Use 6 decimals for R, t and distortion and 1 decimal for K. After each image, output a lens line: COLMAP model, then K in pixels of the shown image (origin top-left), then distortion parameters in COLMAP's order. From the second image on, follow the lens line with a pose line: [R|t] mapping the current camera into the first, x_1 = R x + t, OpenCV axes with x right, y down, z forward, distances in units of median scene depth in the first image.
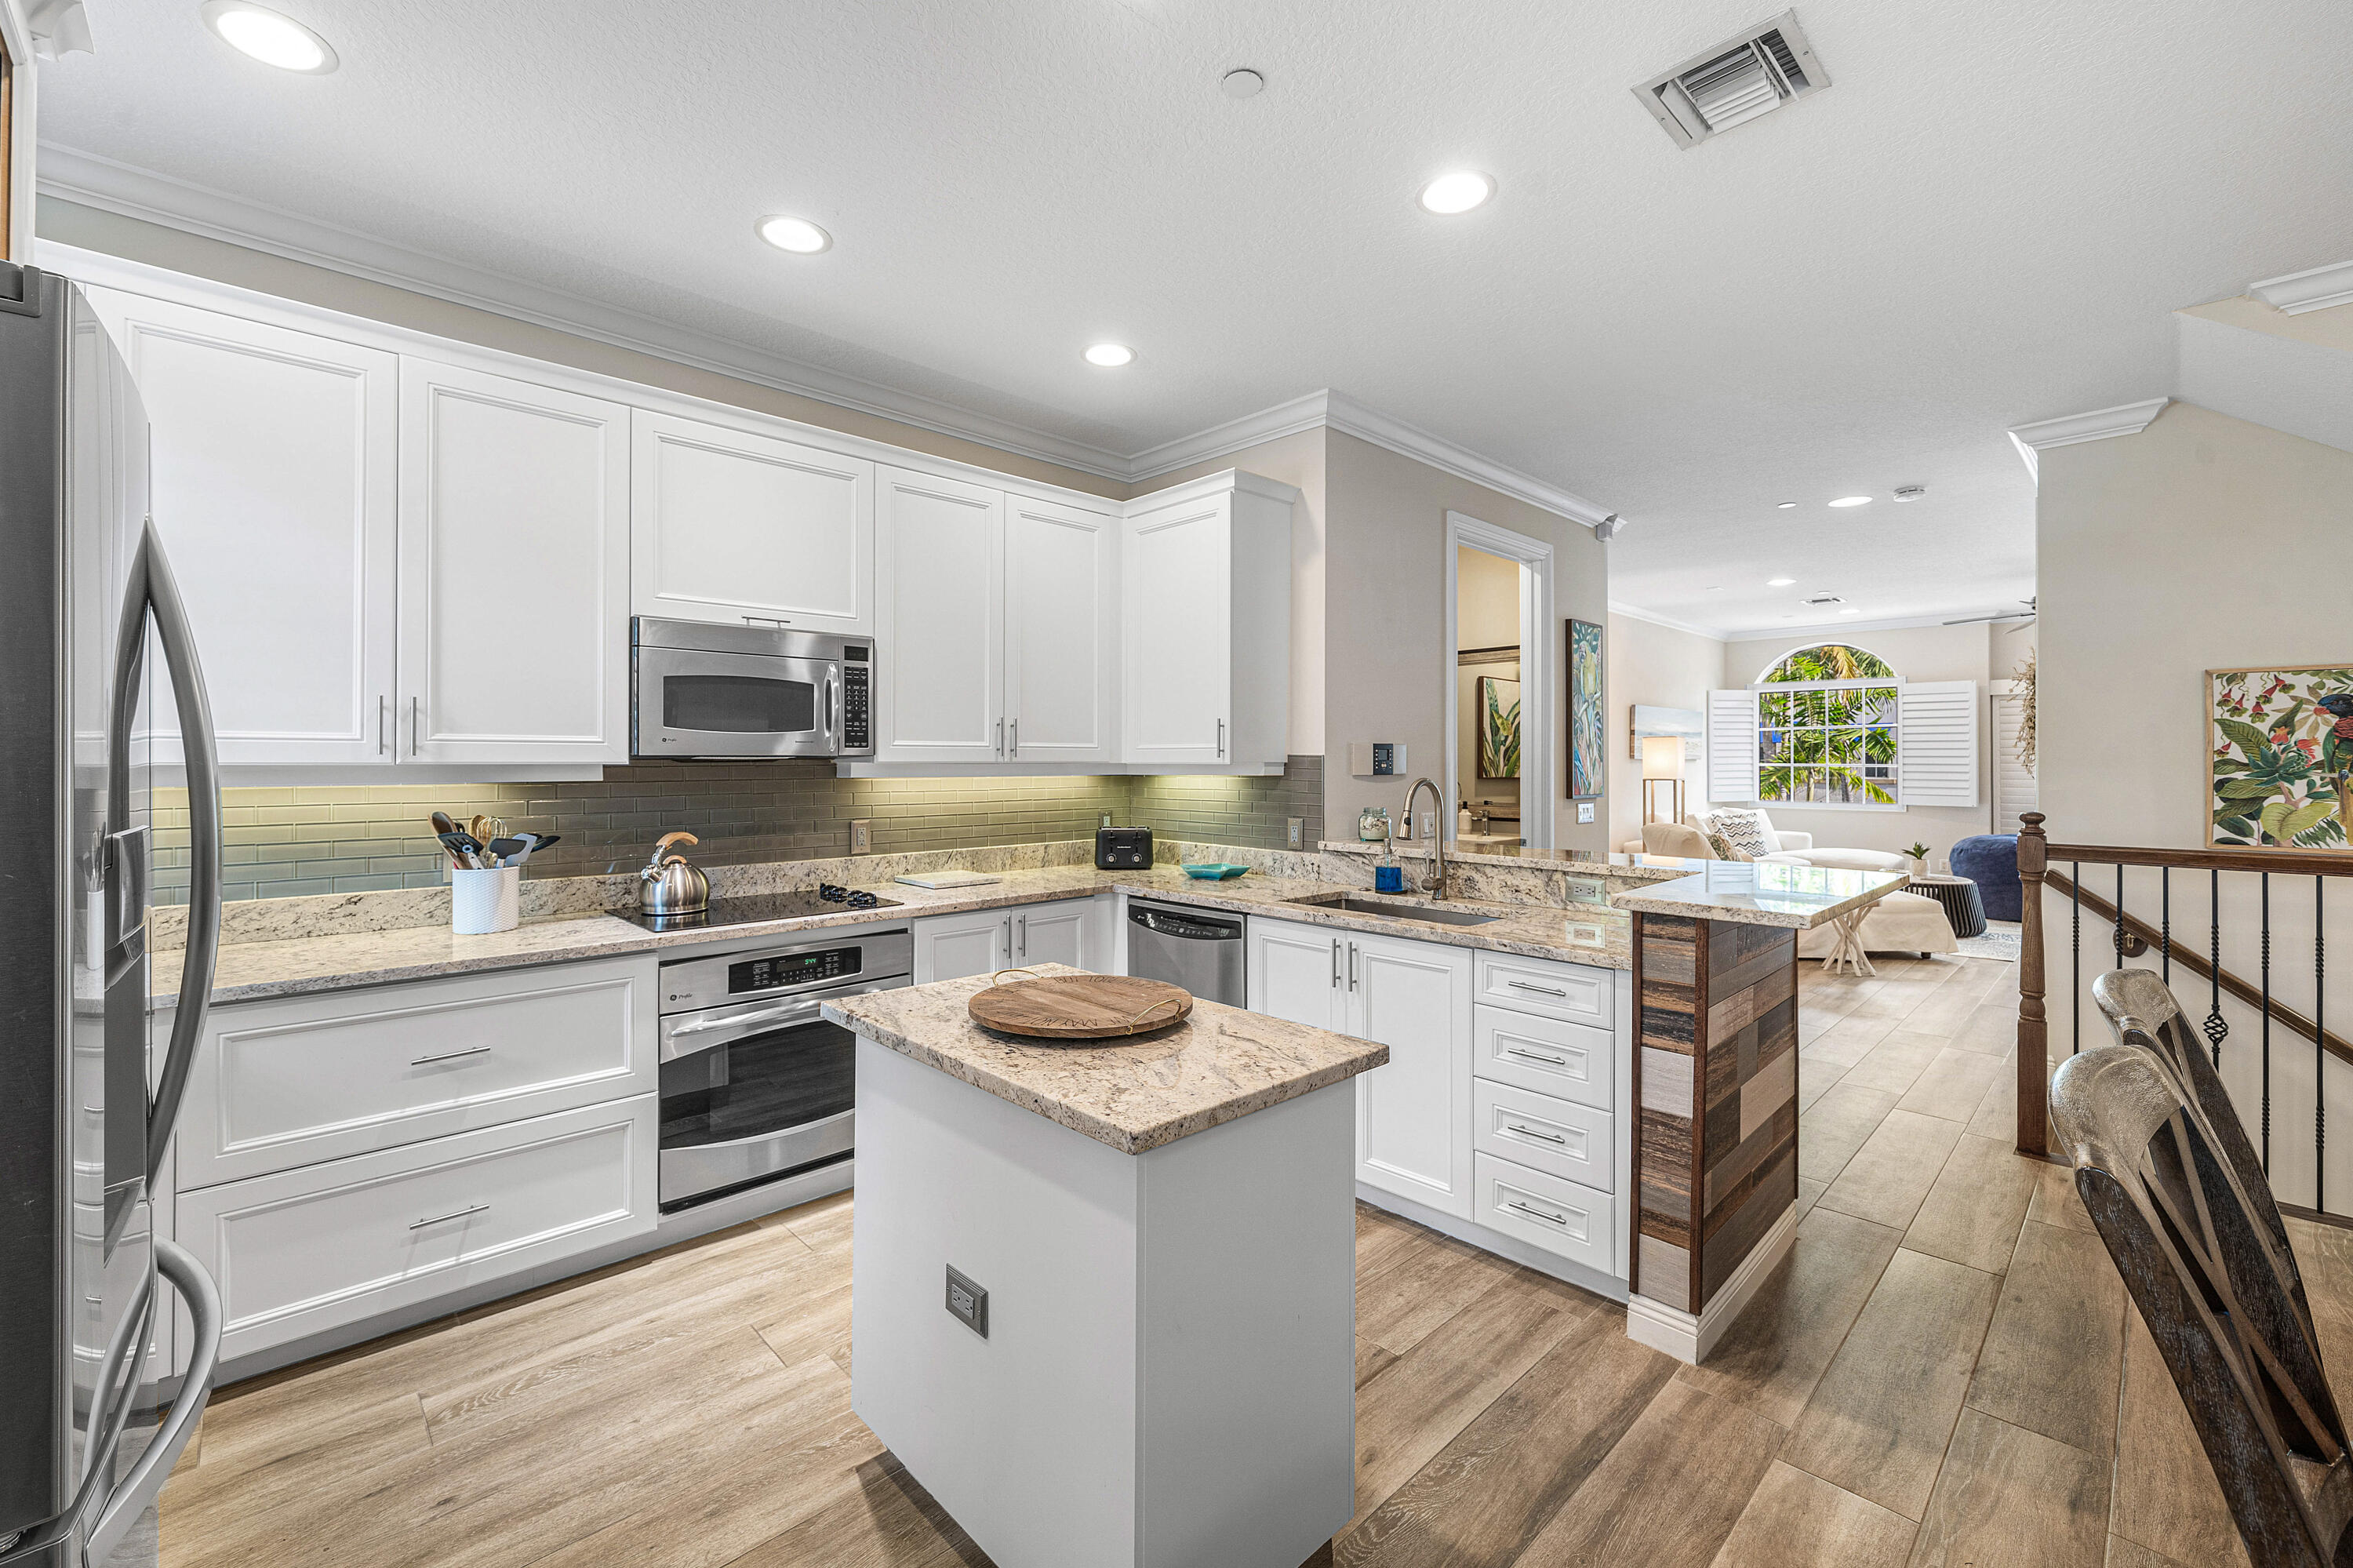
lens RADIAL K [[956.0, 0, 1172.5], [0, 956.0, 758.0], [0, 0, 1]] dist [-0.000446, -0.000264]
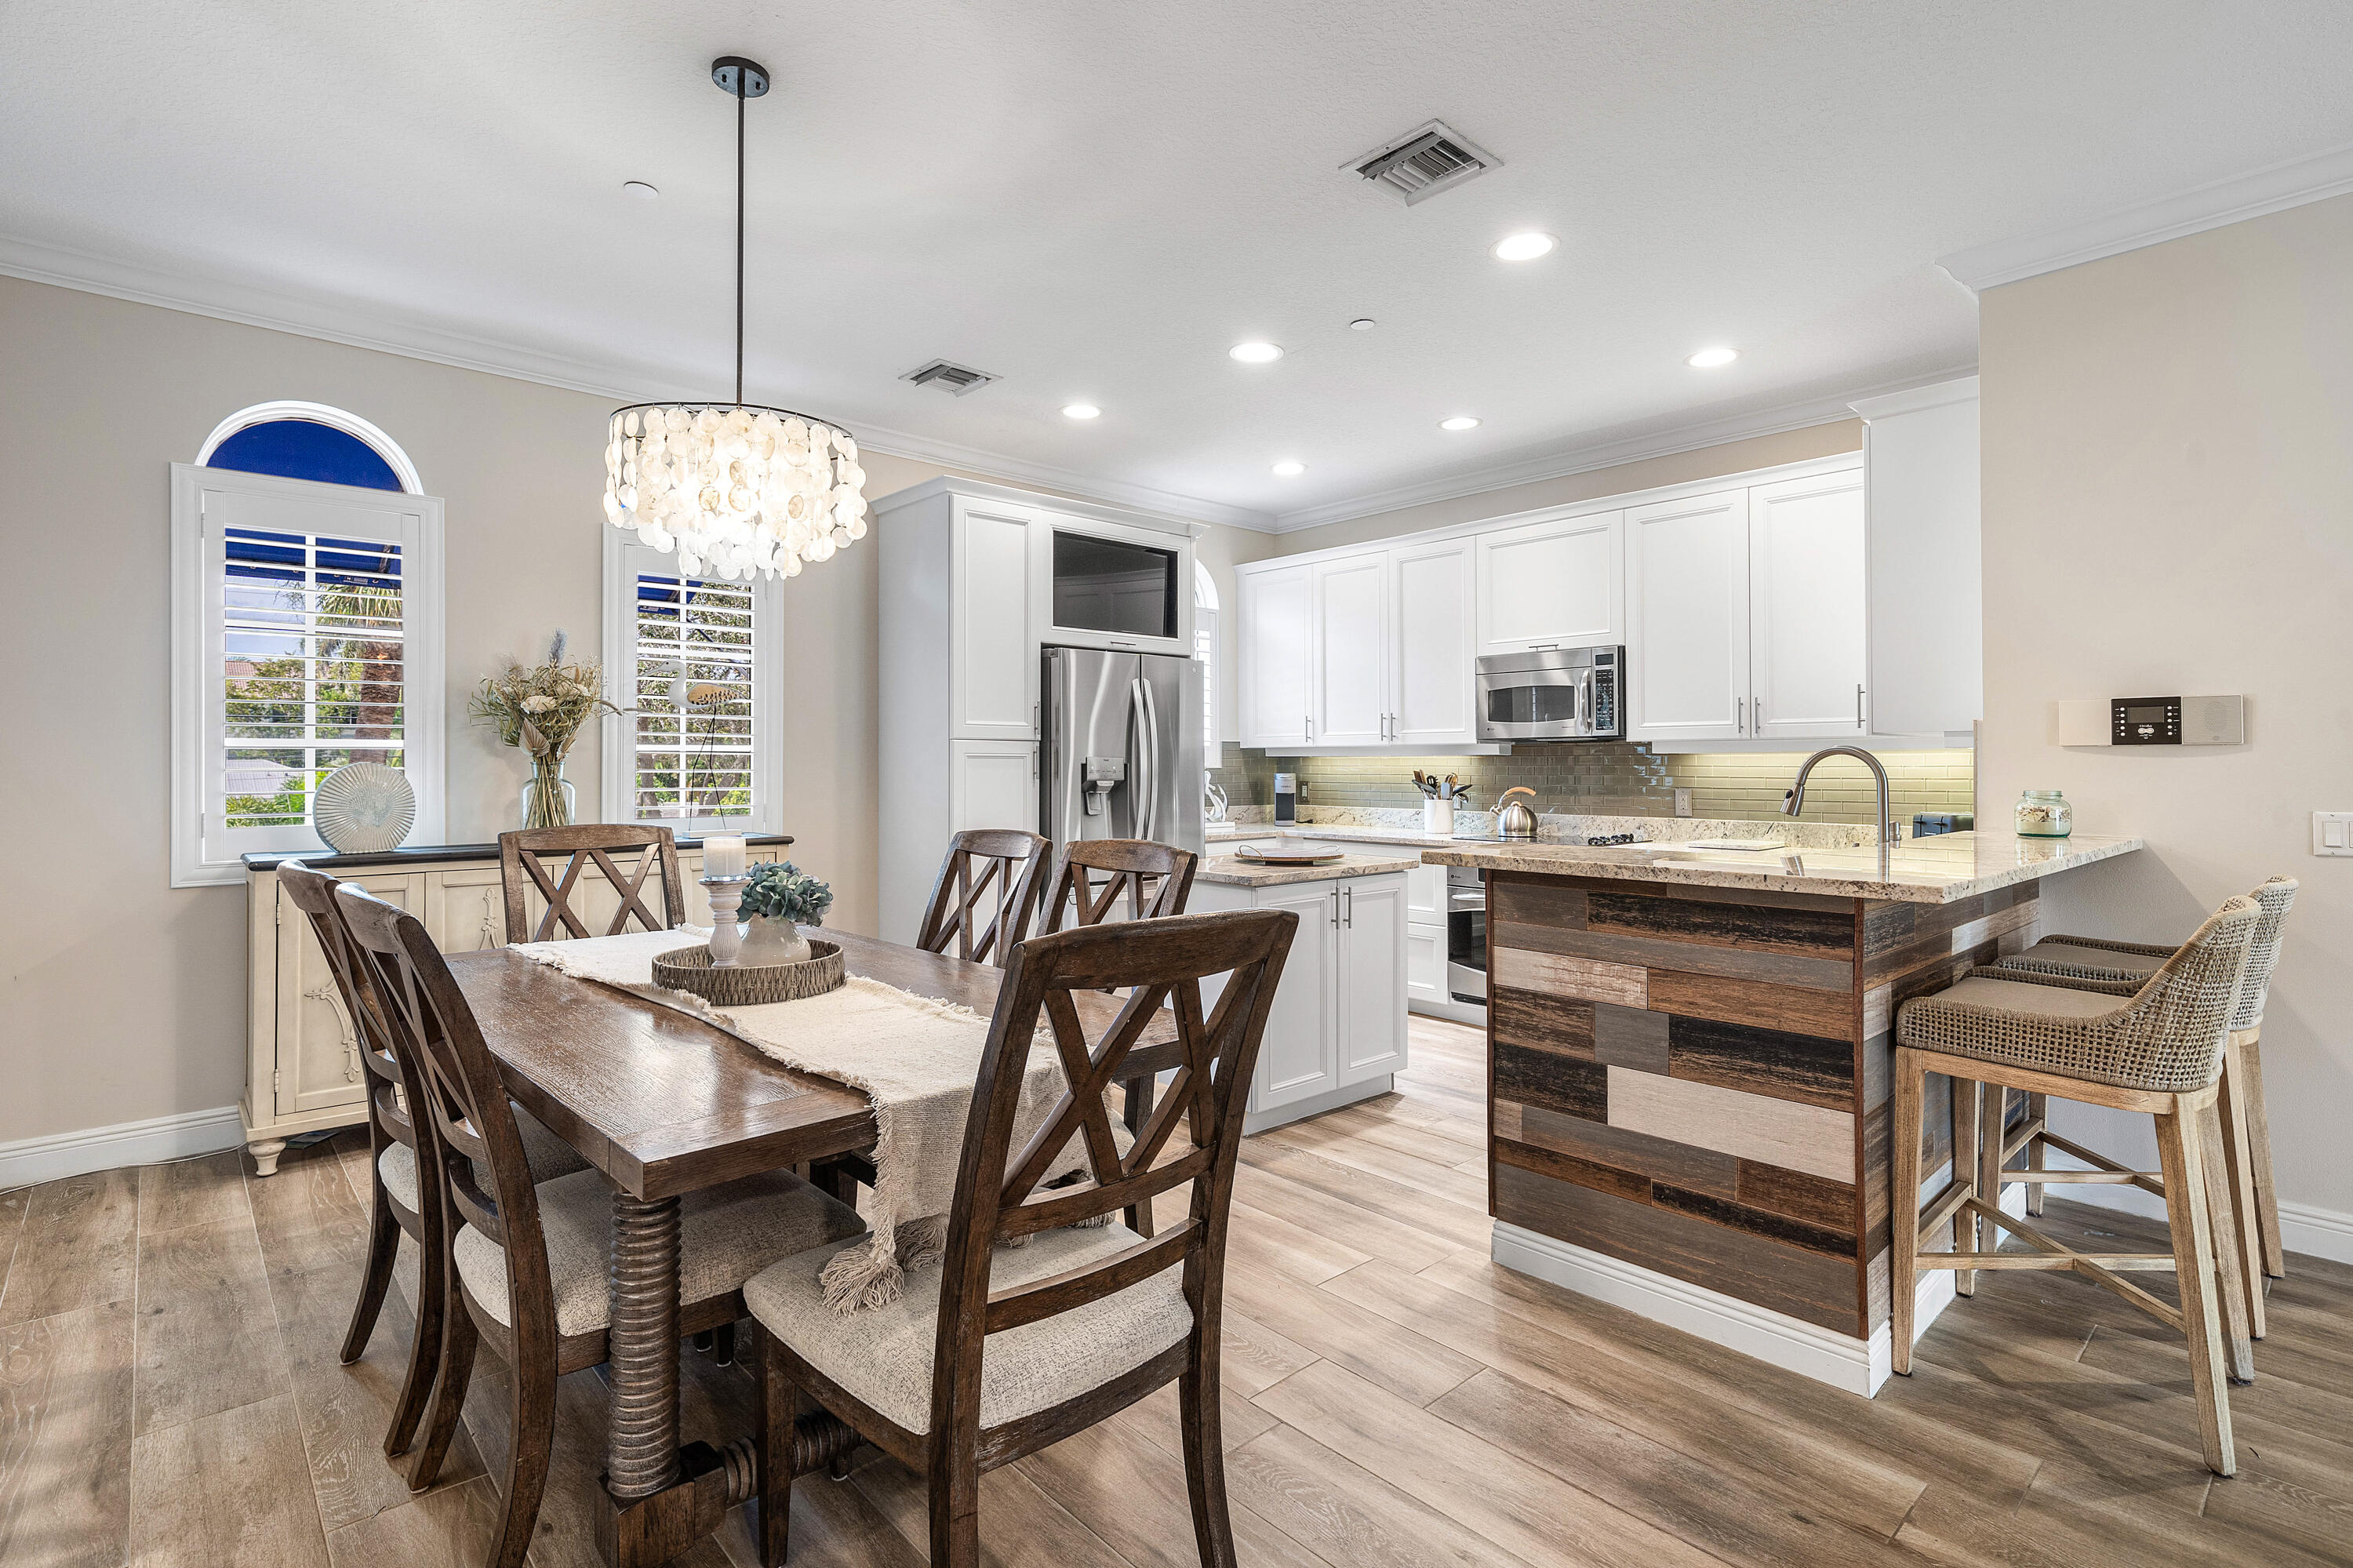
lens RADIAL K [[1099.6, 0, 1169.5], [0, 1099.6, 755.6], [0, 0, 1]] dist [0.000465, -0.000111]
pose [[-0.029990, -0.006968, -0.999526, 1.141599], [0.005312, 0.999960, -0.007131, 0.030646], [0.999536, -0.005523, -0.029952, 0.410355]]
